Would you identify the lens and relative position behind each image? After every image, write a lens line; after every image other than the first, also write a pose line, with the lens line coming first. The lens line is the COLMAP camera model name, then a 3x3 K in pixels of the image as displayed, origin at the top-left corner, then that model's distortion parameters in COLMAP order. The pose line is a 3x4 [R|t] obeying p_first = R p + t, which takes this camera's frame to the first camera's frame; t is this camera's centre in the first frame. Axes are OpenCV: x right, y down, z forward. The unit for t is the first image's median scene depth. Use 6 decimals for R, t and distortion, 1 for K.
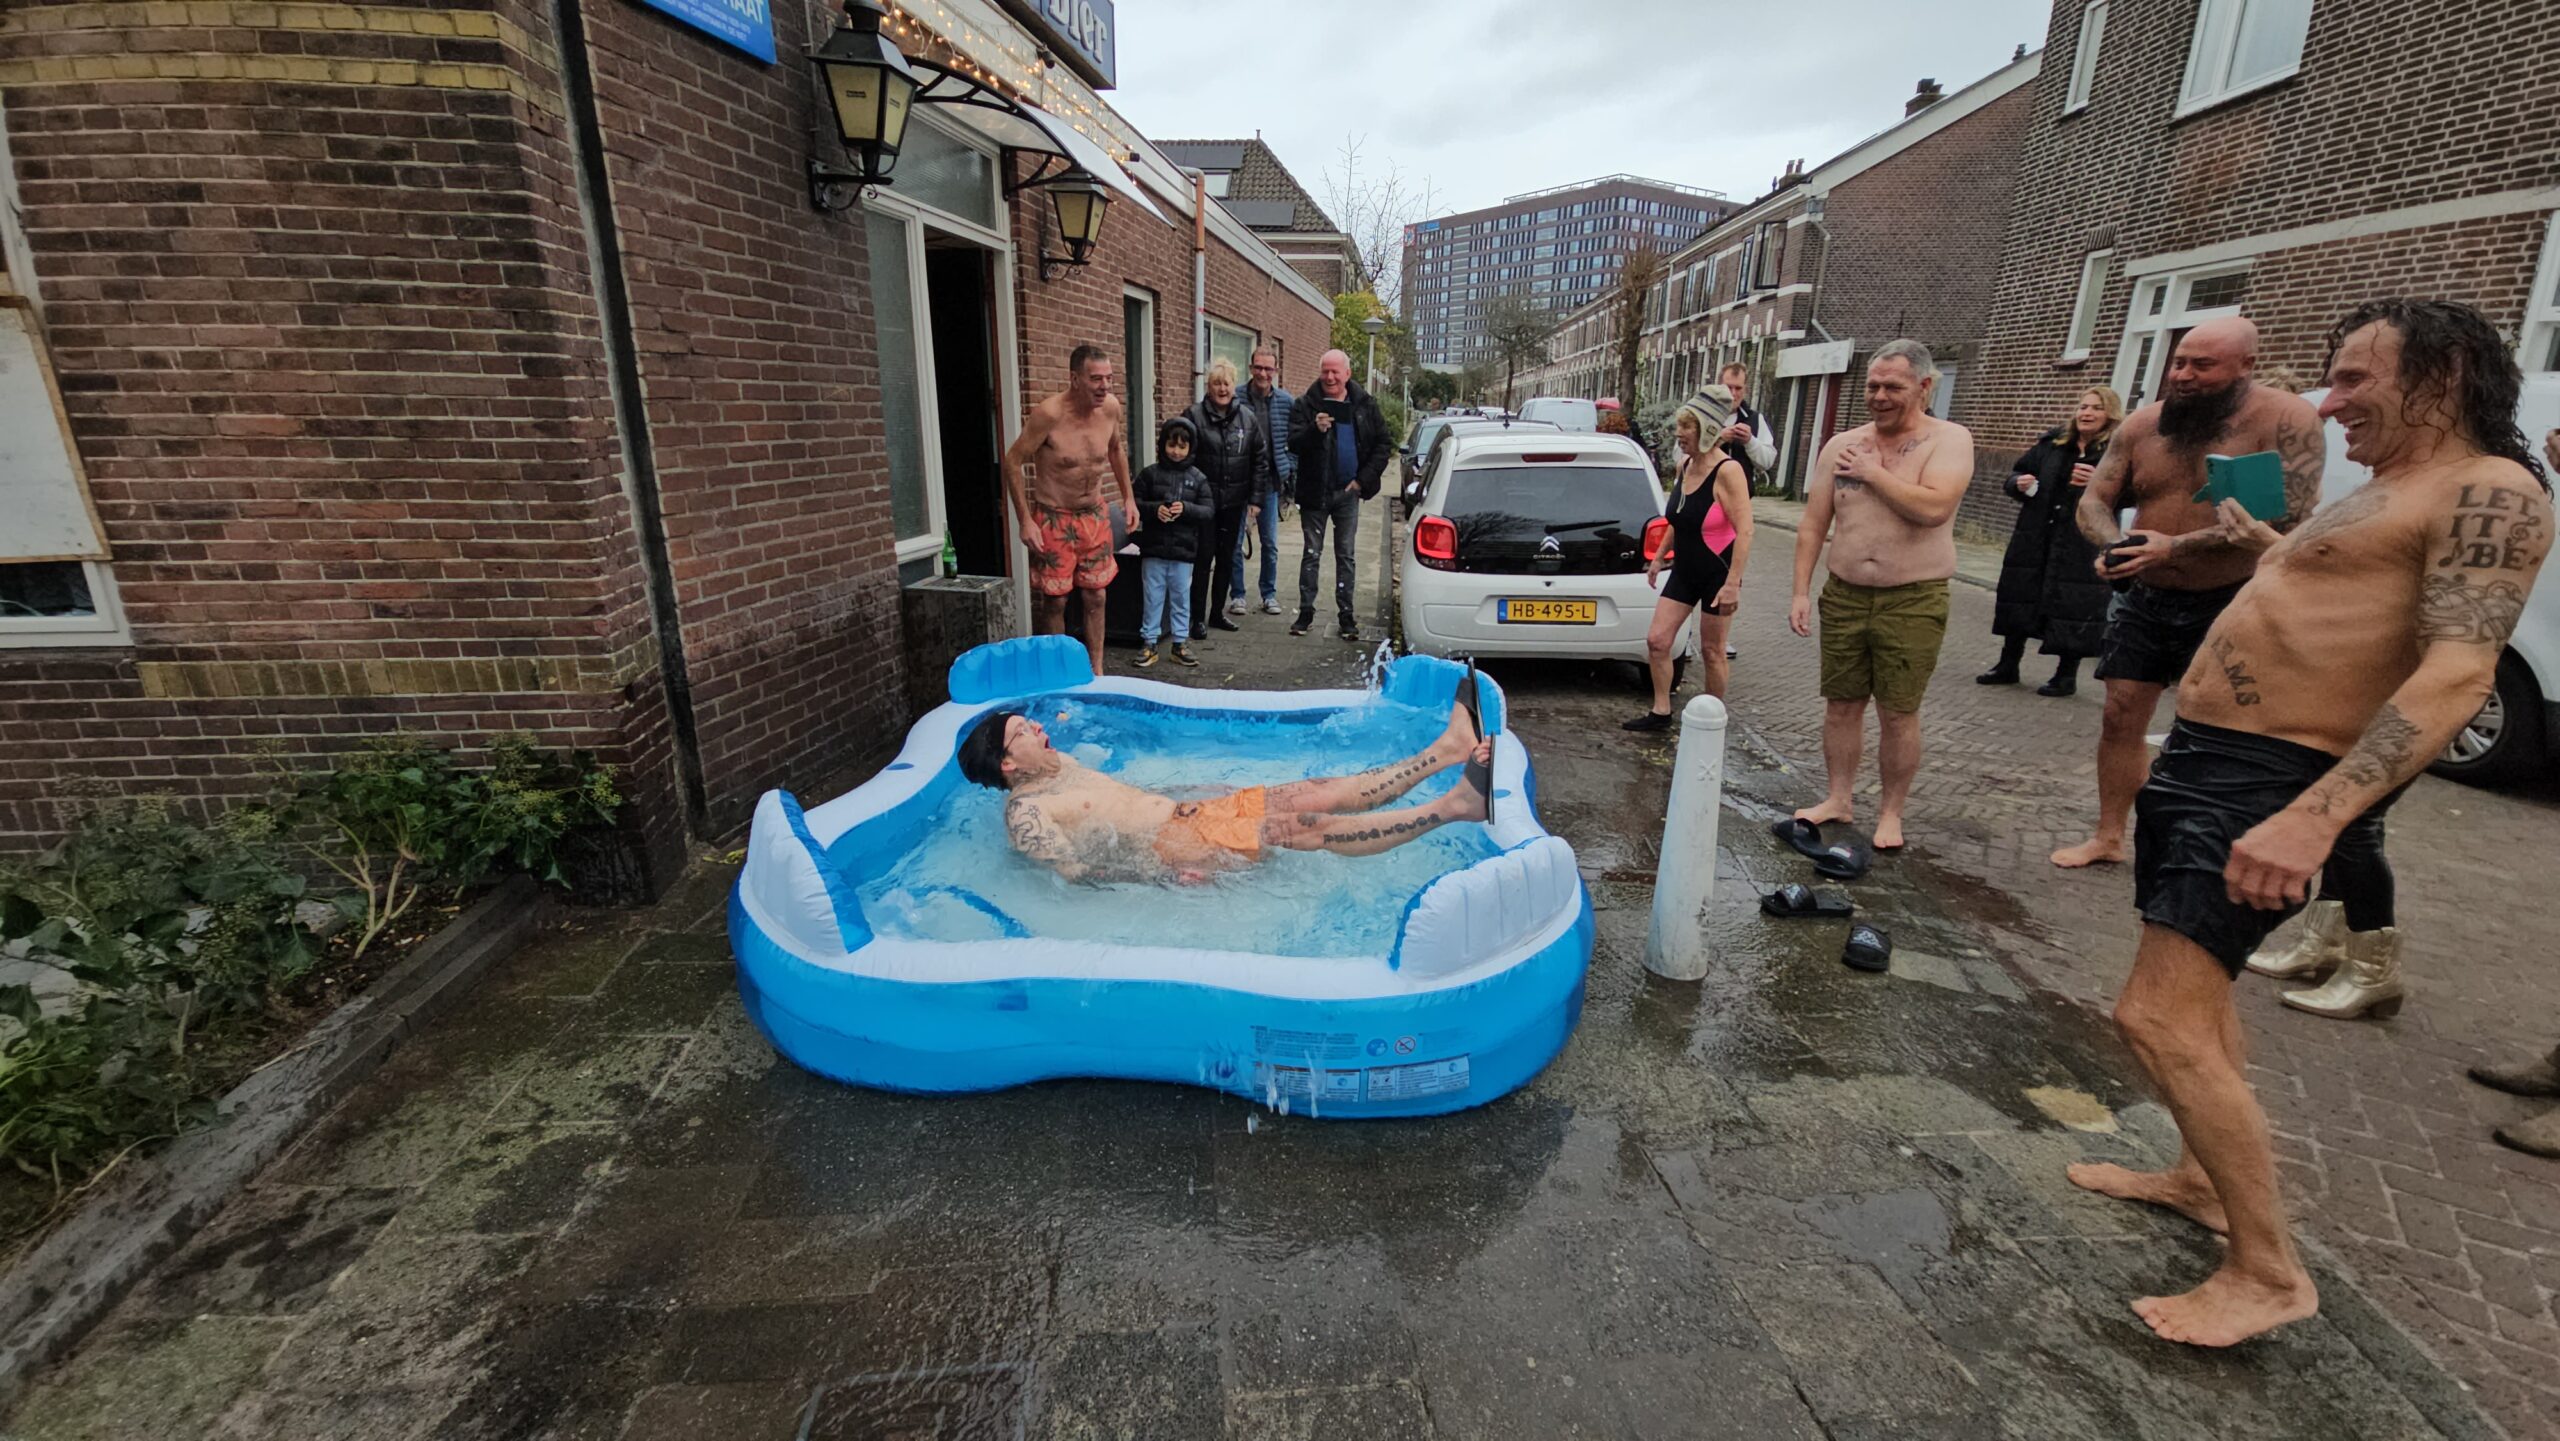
lens RADIAL K [[1029.9, 0, 1288.7], [0, 1029.9, 713.6], [0, 0, 1]] dist [0.002475, -0.000088]
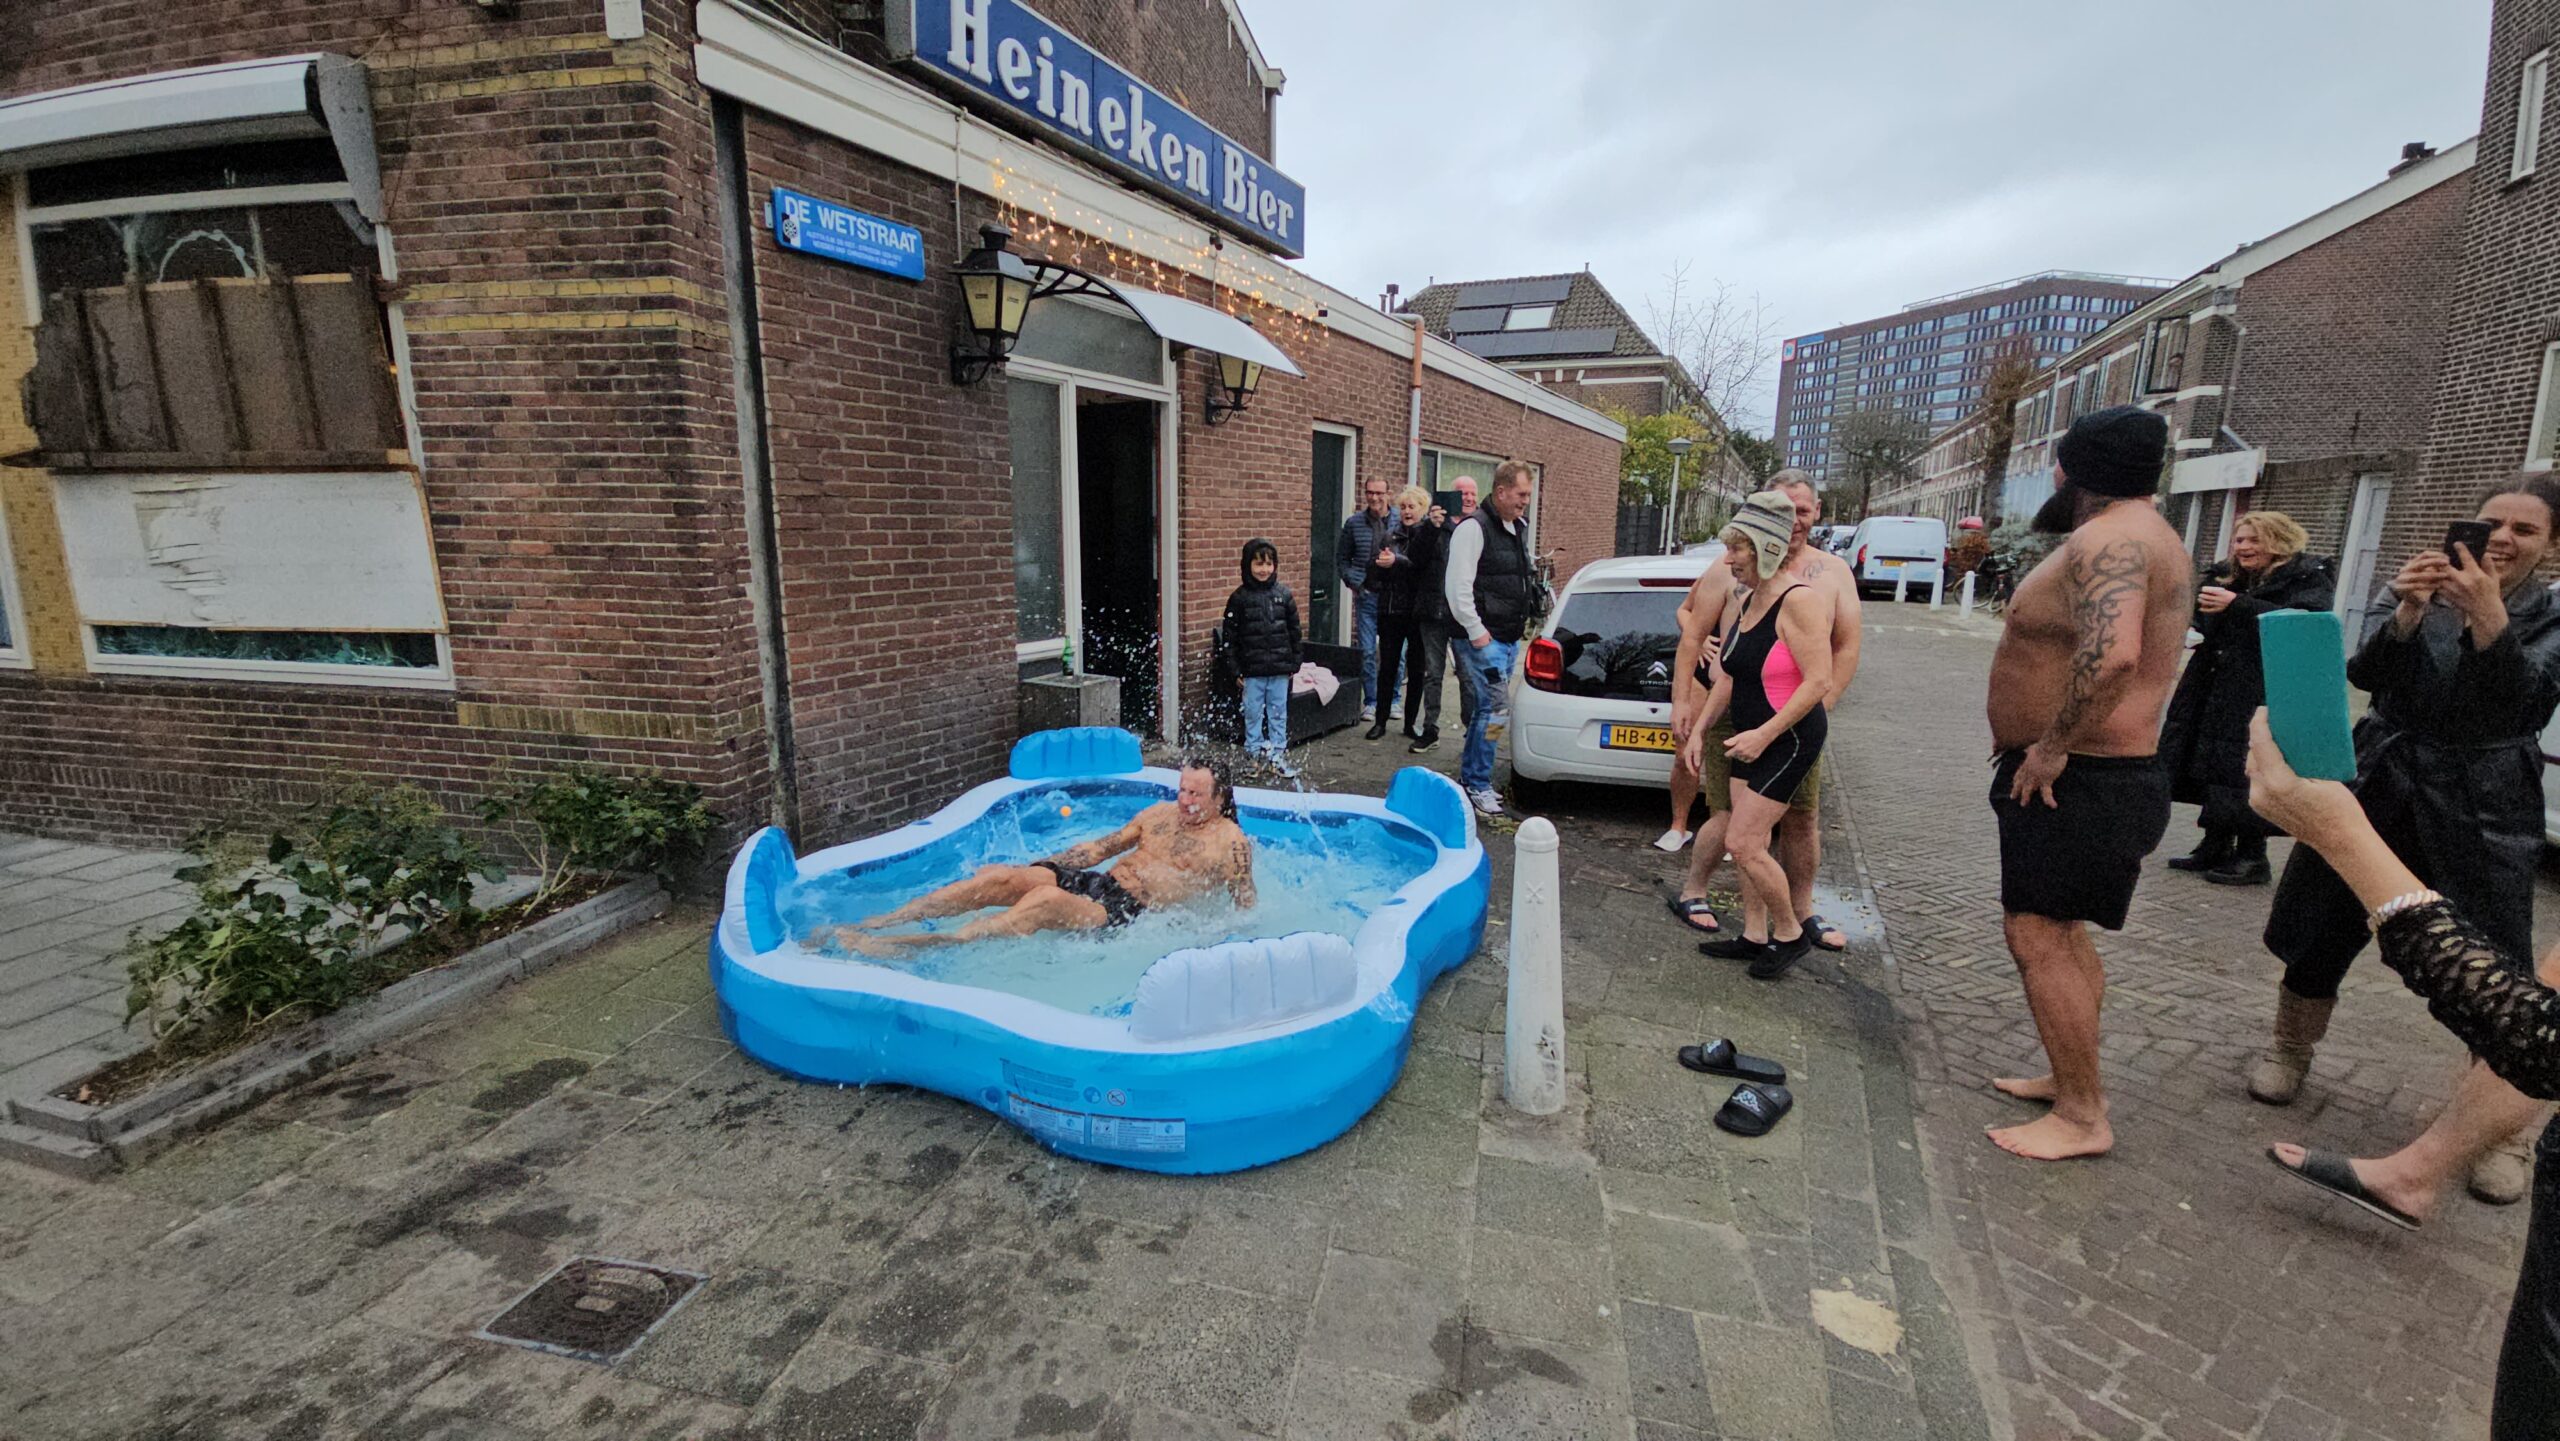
lens RADIAL K [[1030.9, 0, 1288.6], [0, 1030.9, 715.7], [0, 0, 1]] dist [0.001766, -0.000256]
pose [[0.945753, 0.057342, -0.319785, 0.329784], [-0.091335, 0.991531, -0.092324, -0.000716], [0.311783, 0.116524, 0.942981, -0.024243]]
